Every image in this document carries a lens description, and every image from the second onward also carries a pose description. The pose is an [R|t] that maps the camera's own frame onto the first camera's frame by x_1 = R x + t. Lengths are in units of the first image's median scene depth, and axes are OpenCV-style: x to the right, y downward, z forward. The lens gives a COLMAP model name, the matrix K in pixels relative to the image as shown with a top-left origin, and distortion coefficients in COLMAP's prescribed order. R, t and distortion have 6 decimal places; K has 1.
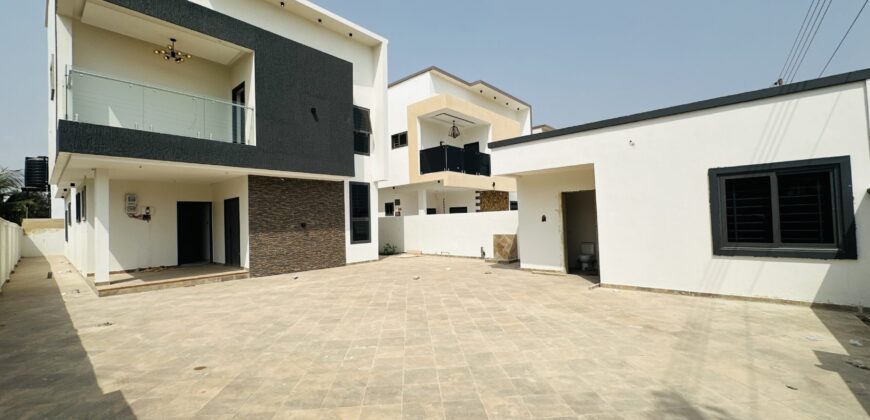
lens RADIAL K [[349.5, 0, 435.0], [0, 349.5, 210.0], [0, 0, 1]] dist [-0.001802, 0.000644]
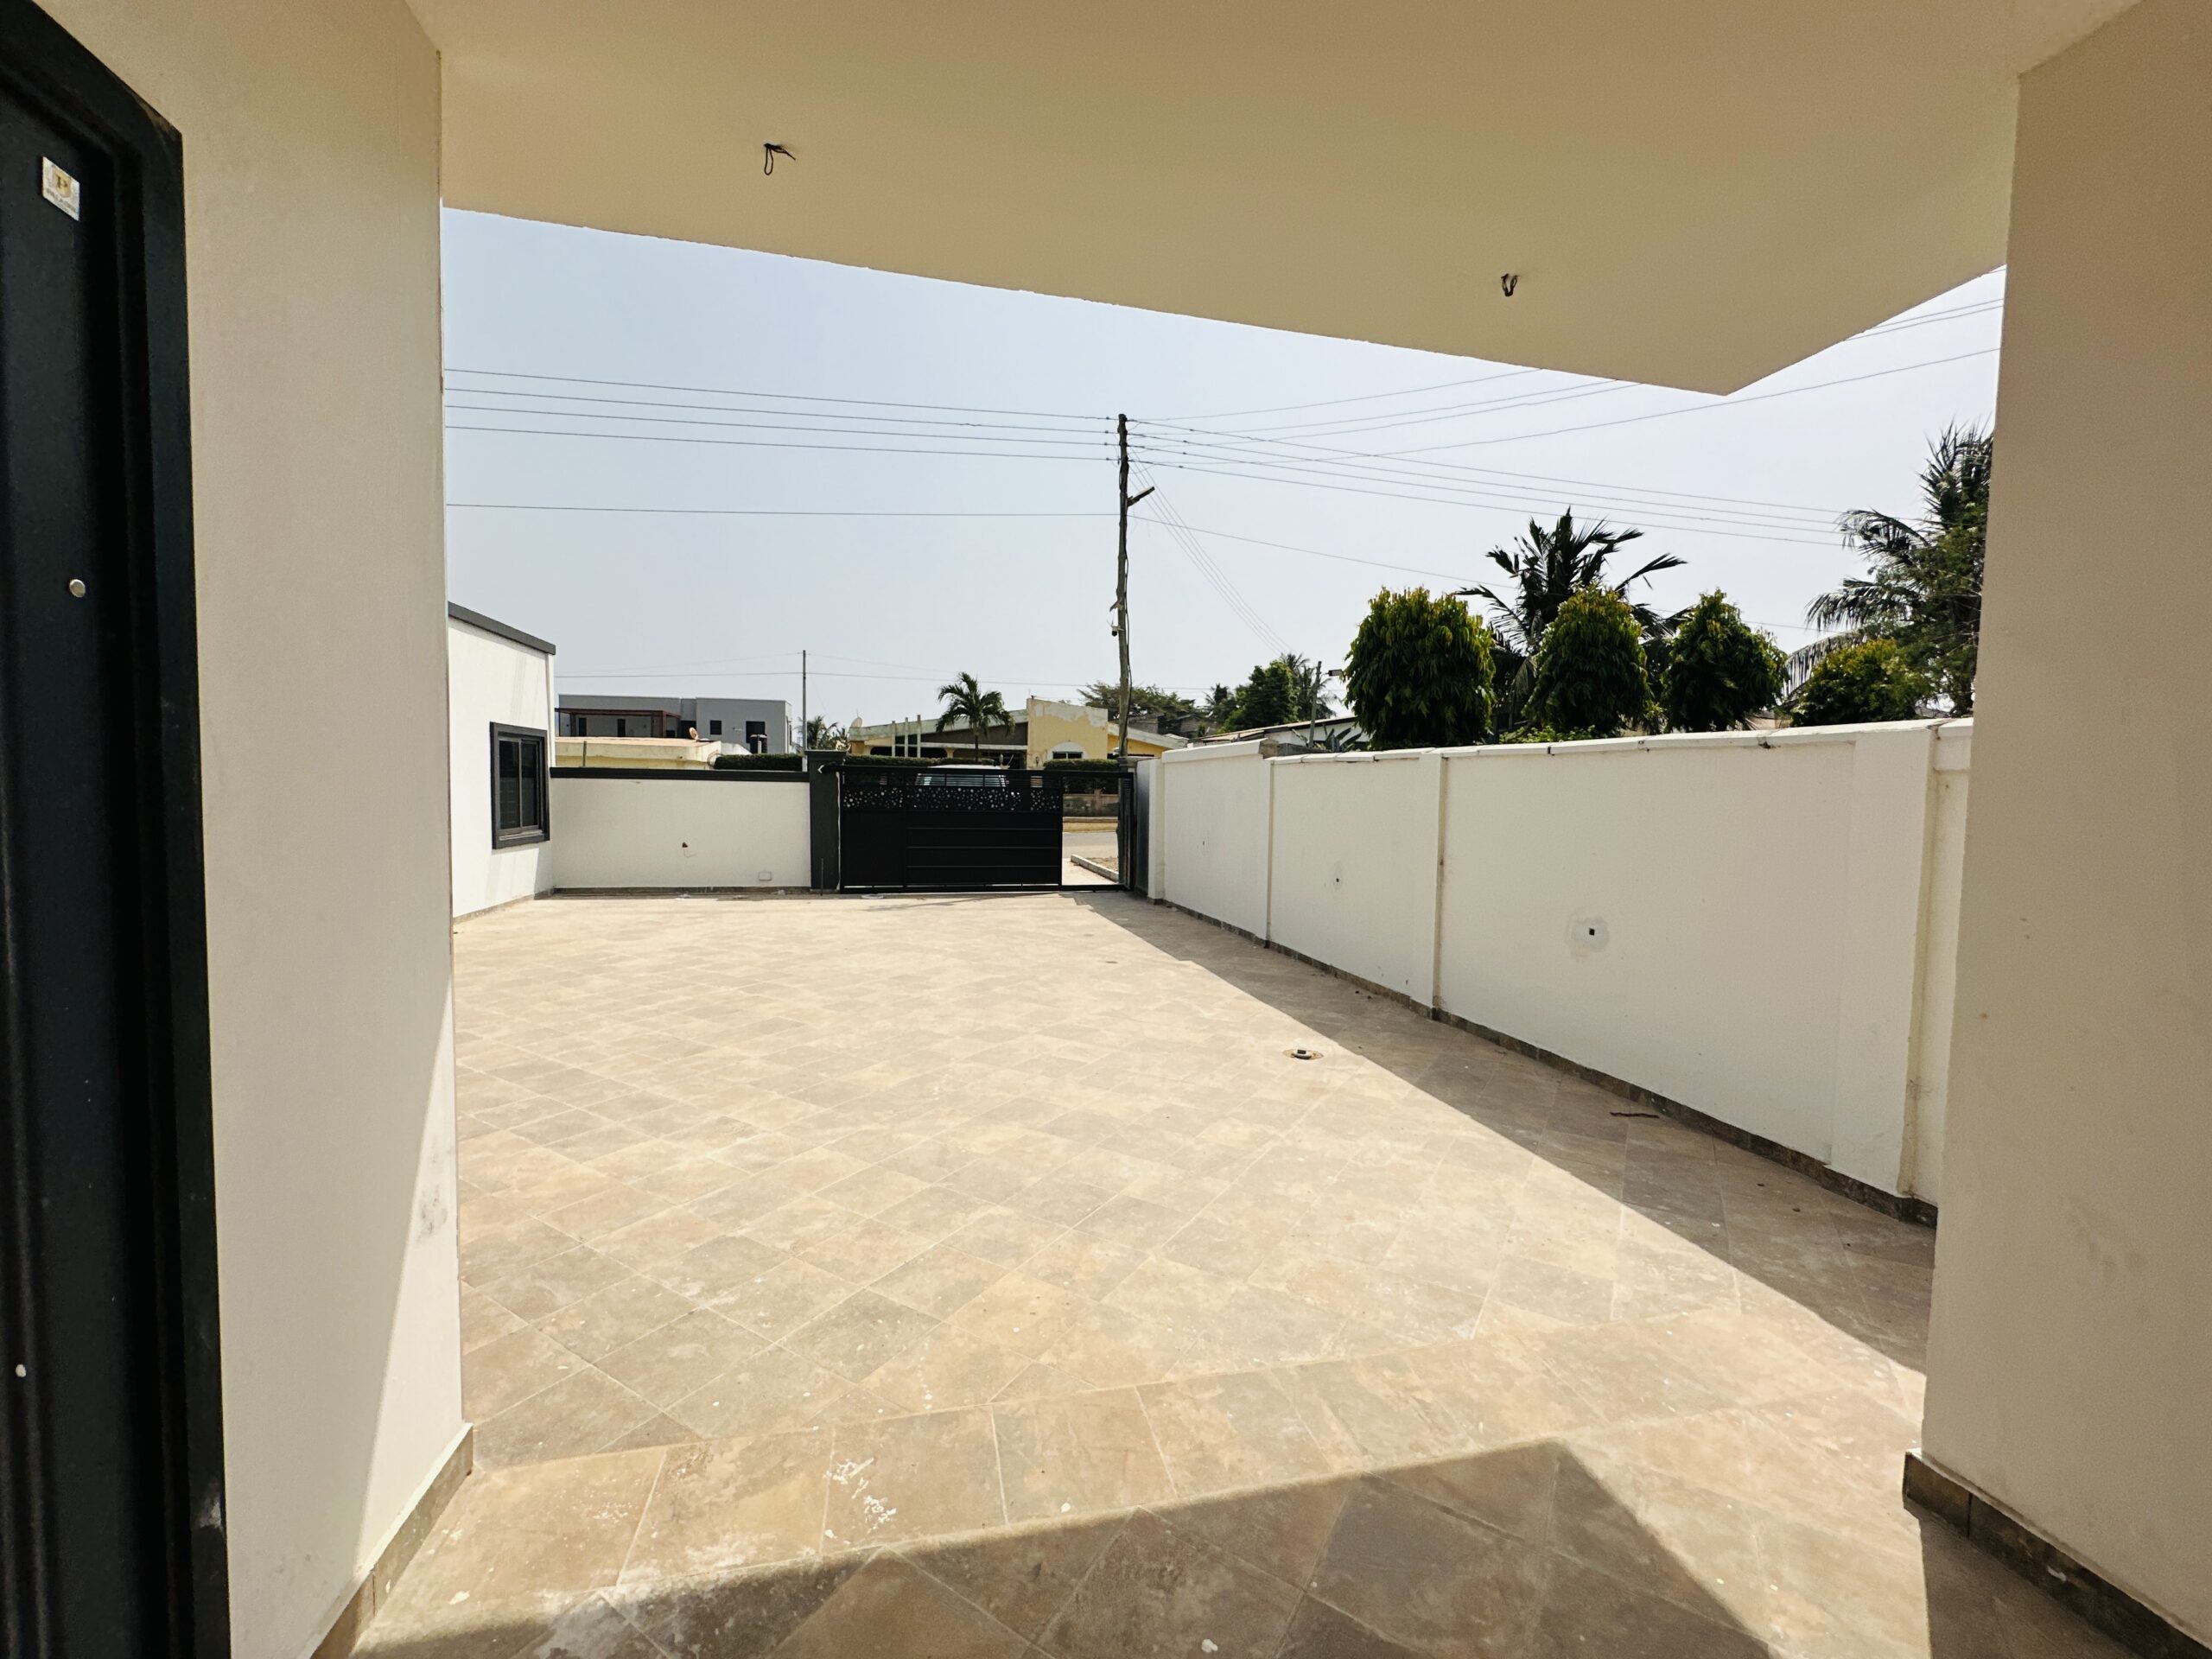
lens RADIAL K [[886.9, 0, 1106.0], [0, 886.9, 829.5], [0, 0, 1]] dist [-0.000695, 0.000078]
pose [[-0.812654, -0.011594, 0.582631, -1.096870], [-0.009757, 0.999933, 0.006288, 0.062404], [-0.582665, -0.000575, -0.812712, 1.582399]]
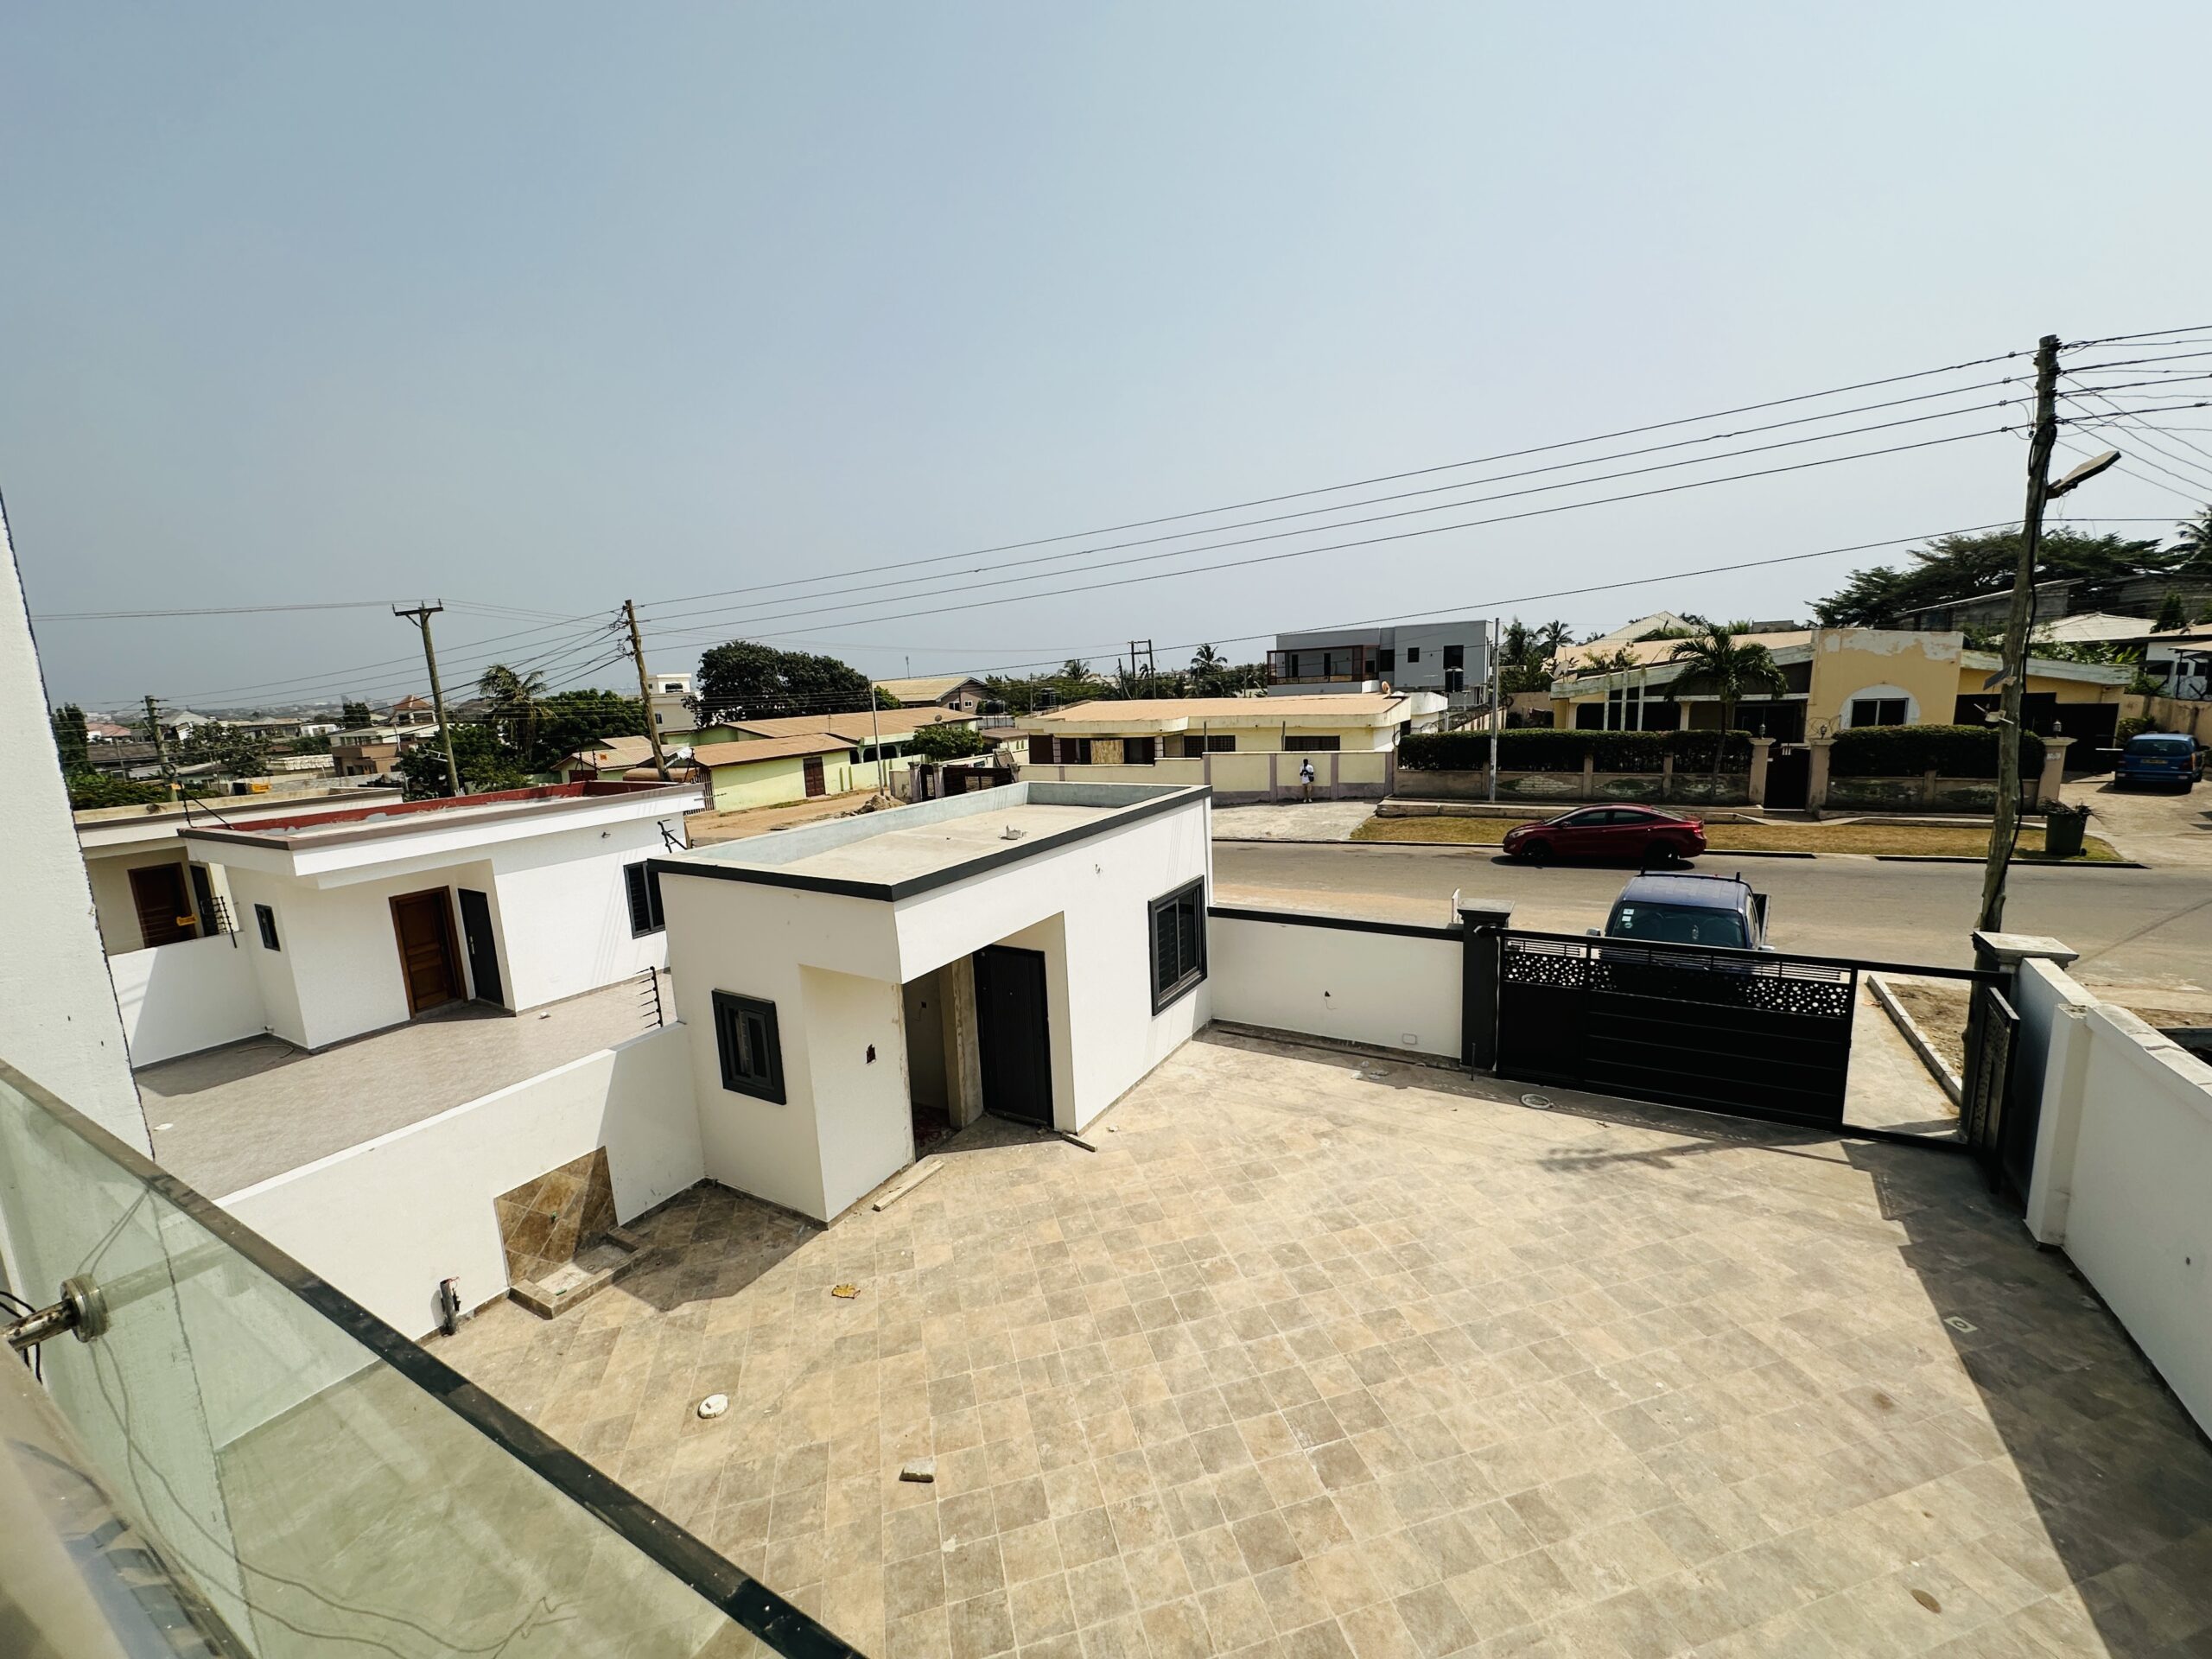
lens RADIAL K [[886.5, 0, 1106.2], [0, 886.5, 831.1], [0, 0, 1]] dist [-0.000299, -0.000067]
pose [[-0.194673, -0.126822, 0.972635, -0.868317], [0.015201, 0.991097, 0.132272, -0.464685], [-0.980750, 0.040535, -0.191012, 1.327062]]
